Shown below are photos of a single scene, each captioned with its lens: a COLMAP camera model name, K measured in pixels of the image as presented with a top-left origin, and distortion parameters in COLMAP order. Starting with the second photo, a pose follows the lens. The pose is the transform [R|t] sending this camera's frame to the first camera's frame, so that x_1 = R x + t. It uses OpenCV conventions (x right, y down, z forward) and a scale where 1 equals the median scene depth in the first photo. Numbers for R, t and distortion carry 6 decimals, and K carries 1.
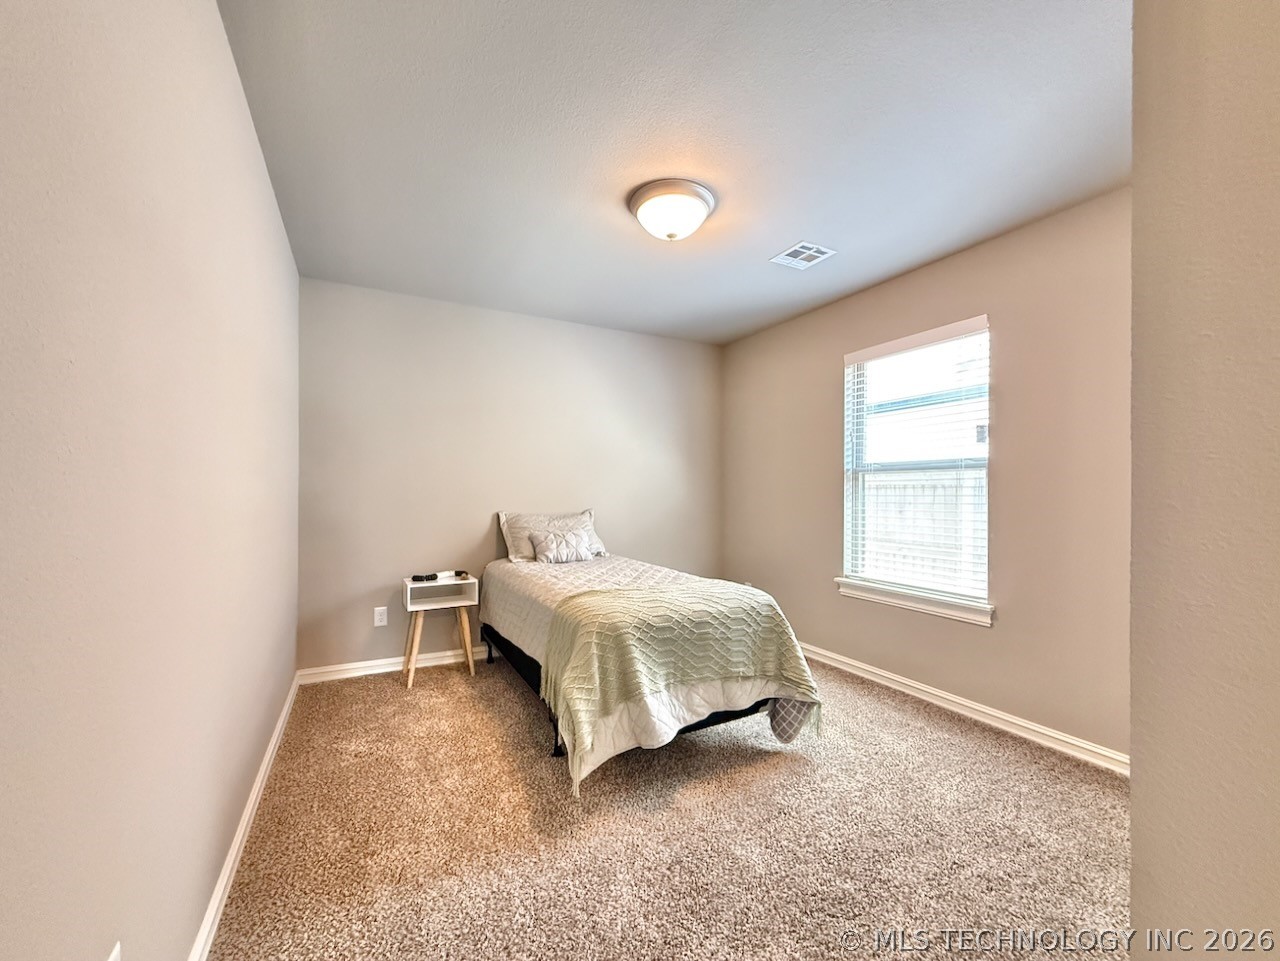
lens RADIAL K [[503.6, 0, 639.9], [0, 503.6, 493.5], [0, 0, 1]] dist [-0.000689, -0.000045]
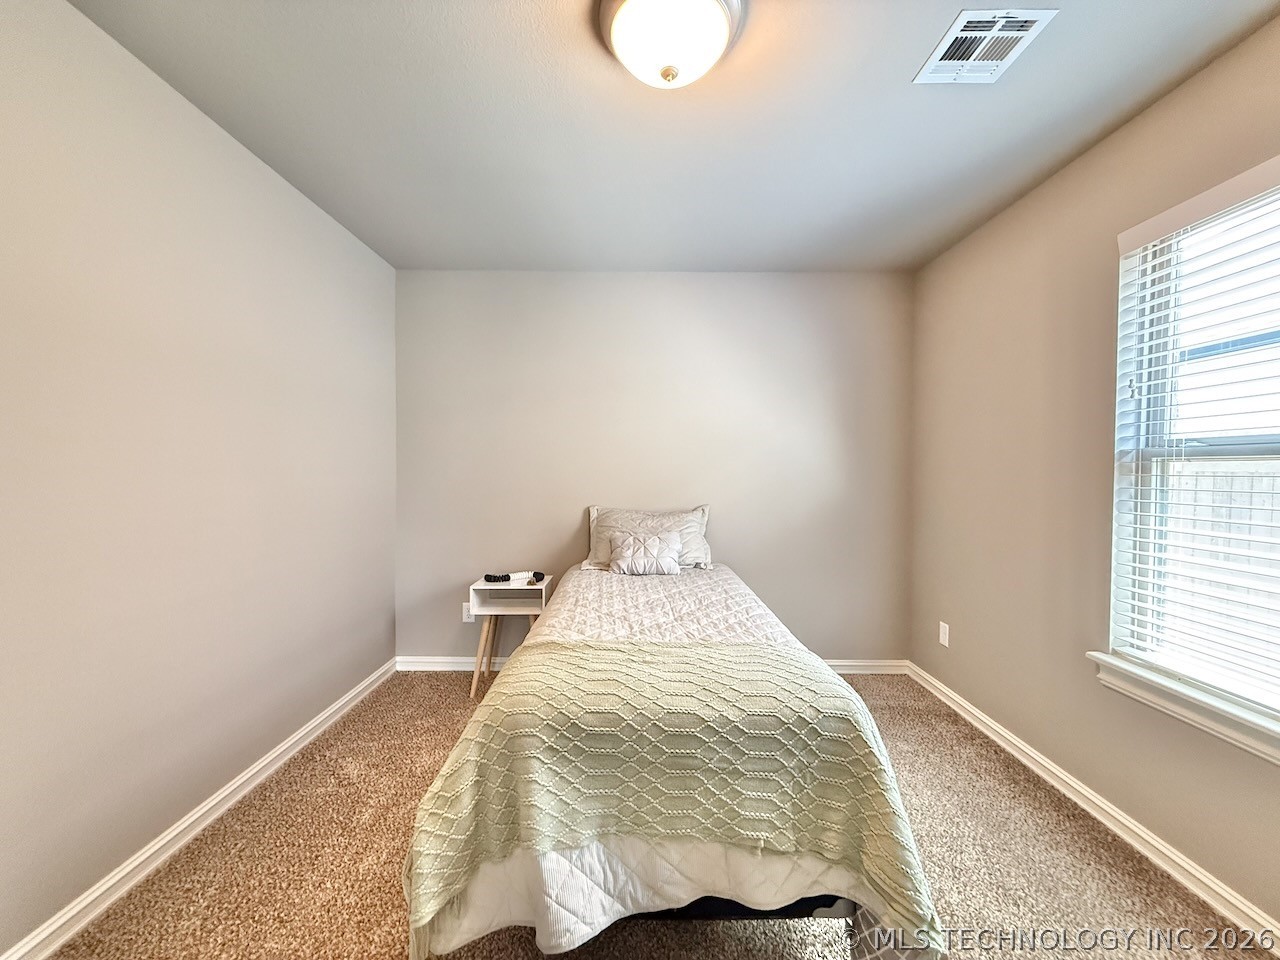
lens RADIAL K [[507.1, 0, 635.1], [0, 507.1, 481.4], [0, 0, 1]] dist [-0.000893, -0.000145]
pose [[0.885425, 0.012729, -0.464608, 0.252589], [-0.004683, 0.999818, 0.018469, -0.029538], [0.464759, -0.014177, 0.885324, 0.355592]]
